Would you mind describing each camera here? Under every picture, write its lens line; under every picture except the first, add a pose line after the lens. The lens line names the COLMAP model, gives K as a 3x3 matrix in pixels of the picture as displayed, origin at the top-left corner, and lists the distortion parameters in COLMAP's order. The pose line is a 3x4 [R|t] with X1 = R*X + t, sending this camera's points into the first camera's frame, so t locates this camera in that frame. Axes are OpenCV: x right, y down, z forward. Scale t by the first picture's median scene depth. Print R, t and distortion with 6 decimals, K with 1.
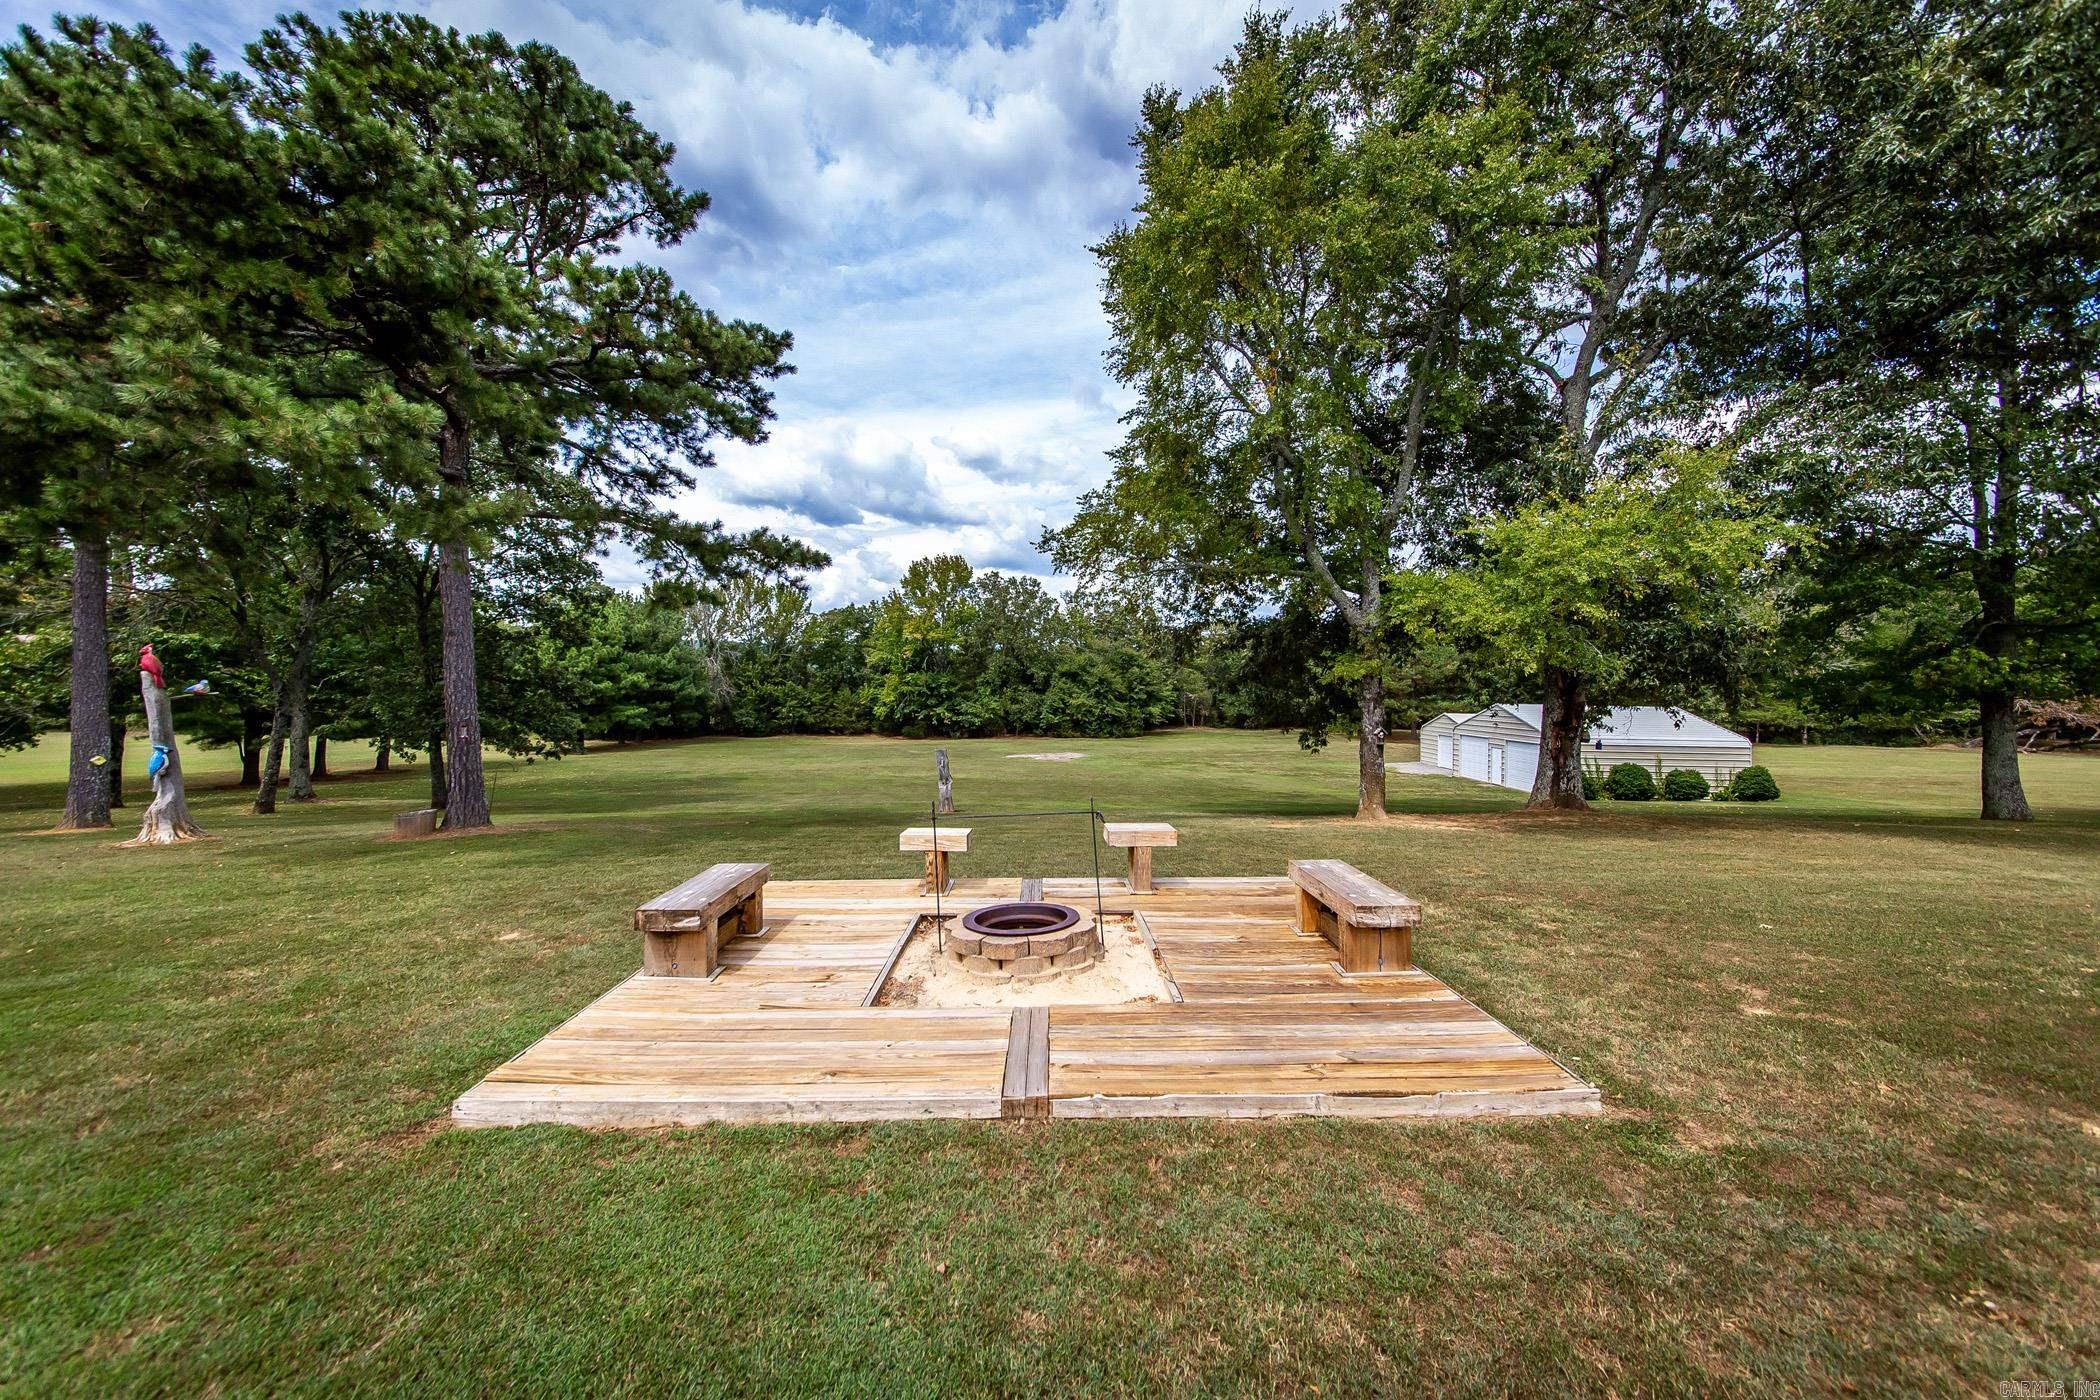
lens RADIAL K [[748.0, 0, 1051.1], [0, 748.0, 692.2], [0, 0, 1]] dist [-0.000098, 0.000898]
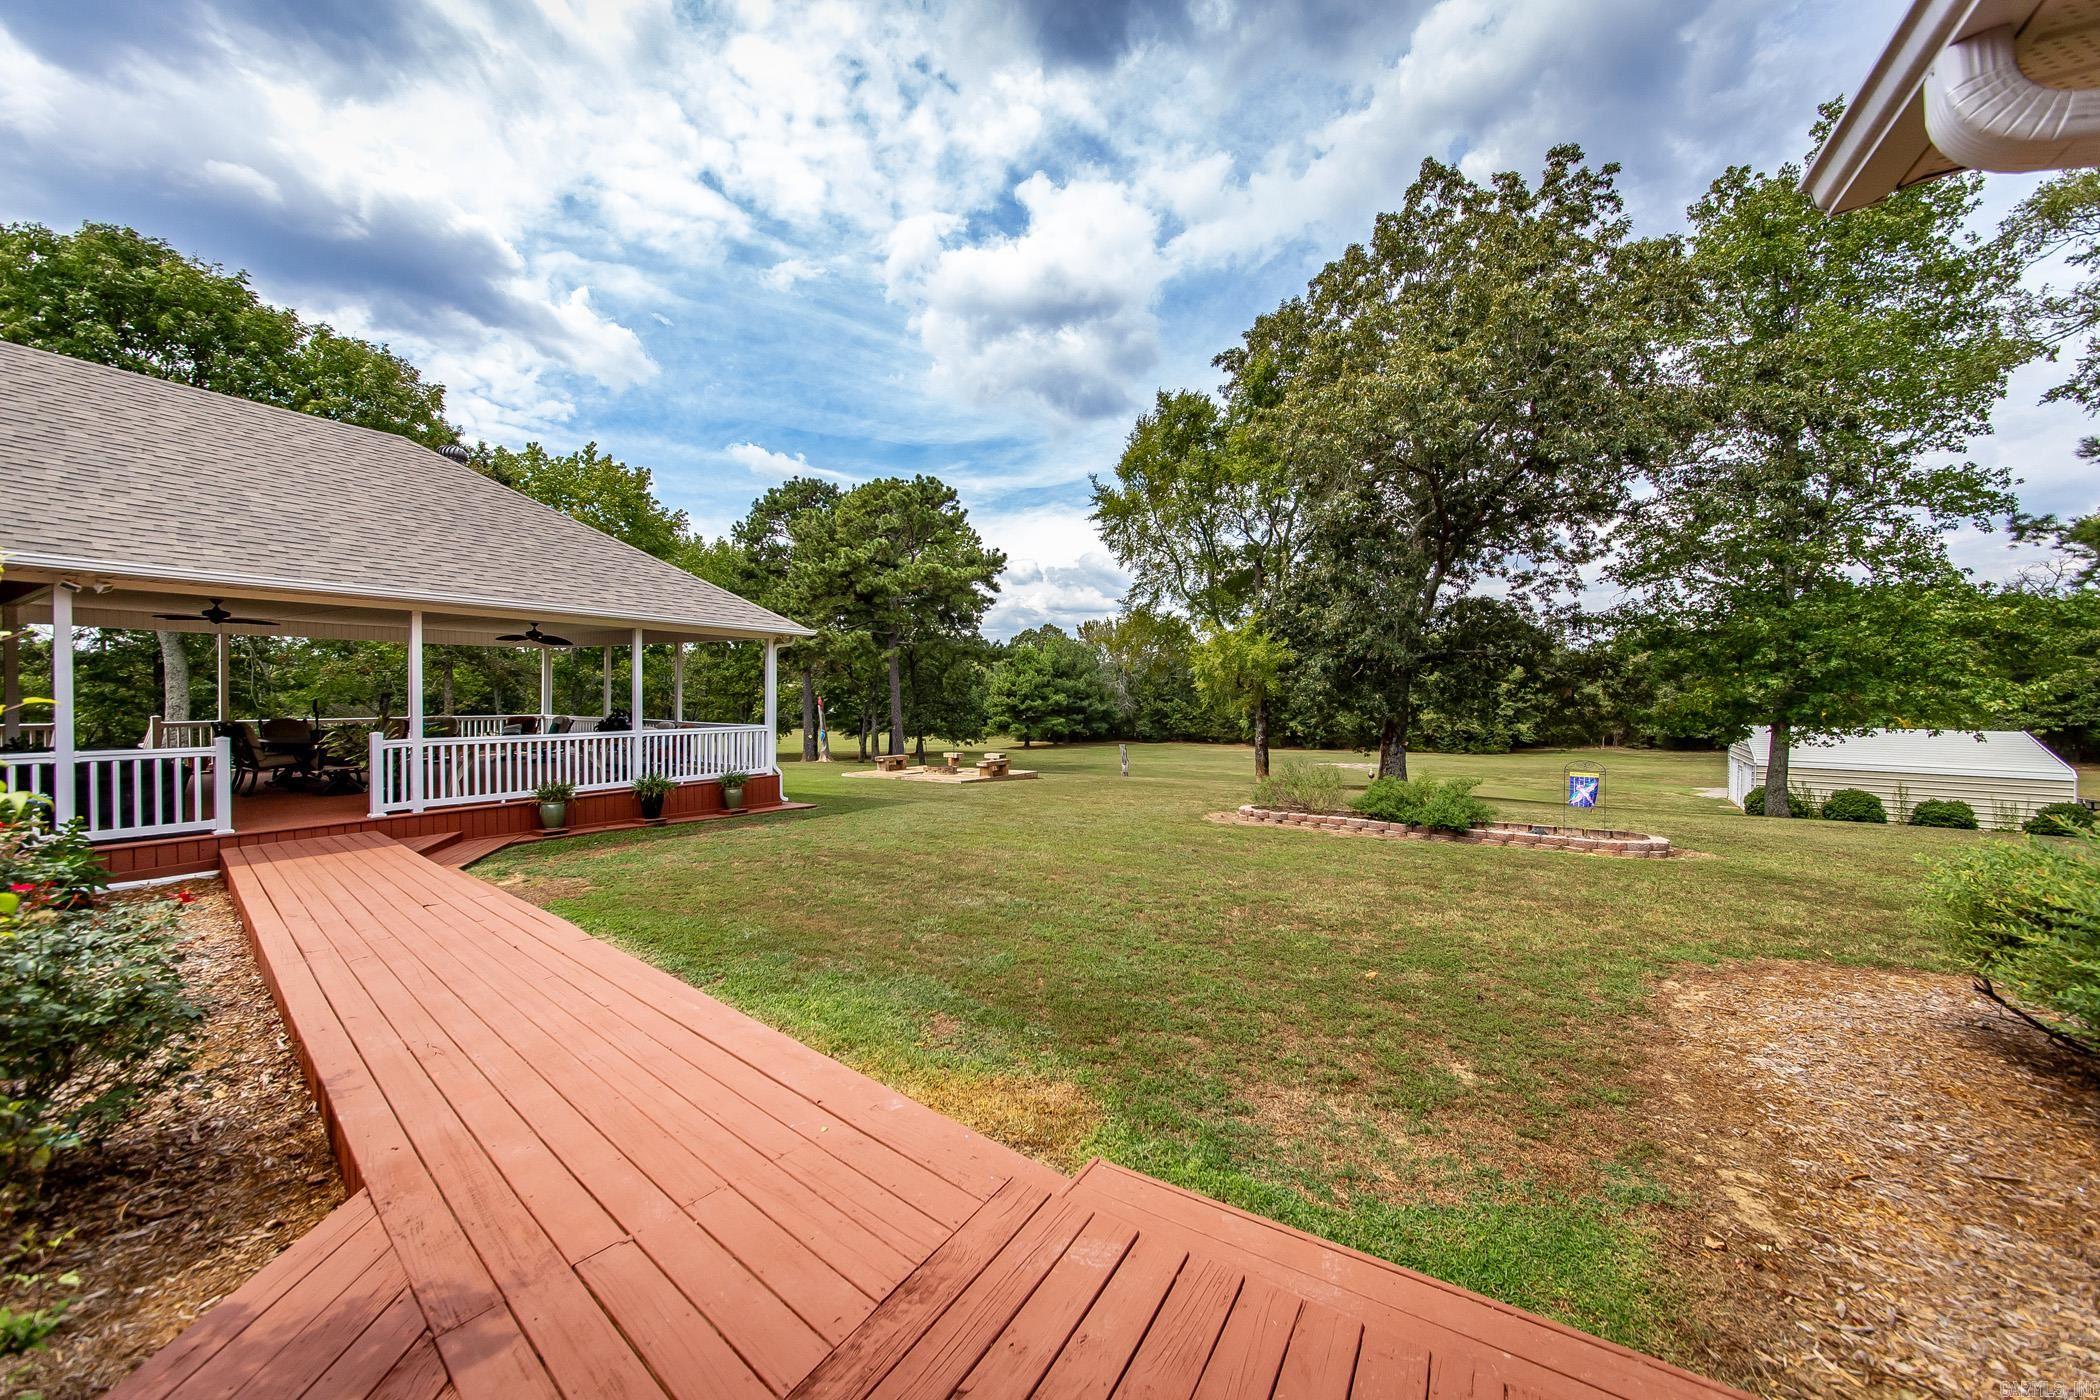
lens RADIAL K [[748.0, 0, 1051.6], [0, 748.0, 696.4], [0, 0, 1]] dist [-0.000098, 0.000898]
pose [[0.823382, -0.007206, -0.567442, 0.224743], [0.000724, 0.999932, -0.011648, -0.005144], [0.567488, 0.009180, 0.823331, -0.159794]]
